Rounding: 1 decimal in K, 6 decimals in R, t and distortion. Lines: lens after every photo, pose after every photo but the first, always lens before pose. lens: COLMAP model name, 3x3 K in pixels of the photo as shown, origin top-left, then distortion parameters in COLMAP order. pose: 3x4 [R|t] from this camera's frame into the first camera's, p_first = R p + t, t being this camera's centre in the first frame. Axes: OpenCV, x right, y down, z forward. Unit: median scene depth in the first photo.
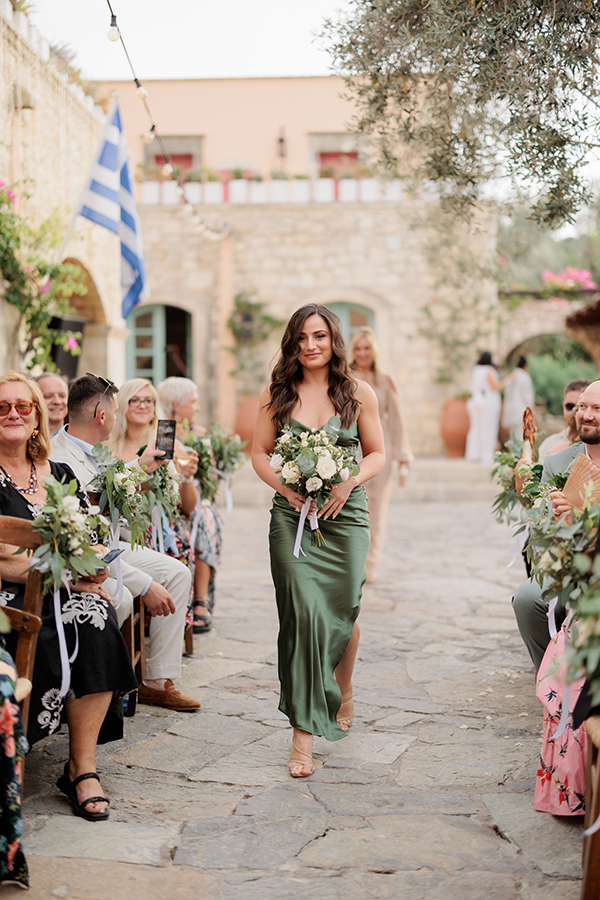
lens RADIAL K [[1358.2, 0, 300.0], [0, 1358.2, 450.0], [0, 0, 1]] dist [0.018304, 0.012840]
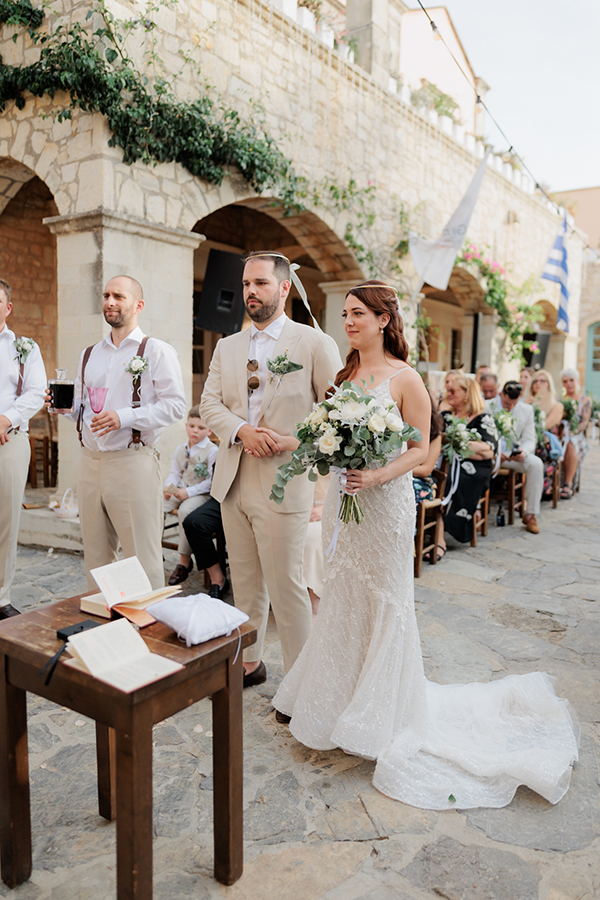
lens RADIAL K [[793.8, 0, 300.0], [0, 793.8, 450.0], [0, 0, 1]] dist [0.082648, 0.000185]
pose [[0.870473, 0.060796, -0.488448, 0.103814], [-0.031348, 0.997176, 0.068249, -0.002551], [0.491217, -0.044097, 0.869920, -0.133546]]
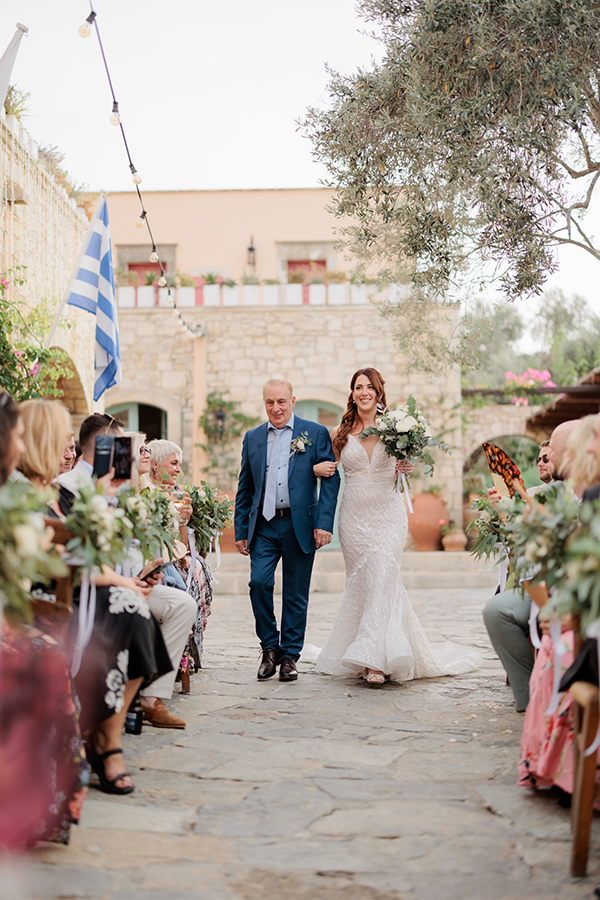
lens RADIAL K [[1358.2, 0, 300.0], [0, 1358.2, 450.0], [0, 0, 1]] dist [0.018304, 0.012840]
pose [[0.999542, -0.002123, 0.030184, -0.015786], [0.004873, 0.995810, -0.091320, 0.038443], [-0.029863, 0.091425, 0.995364, -0.039682]]
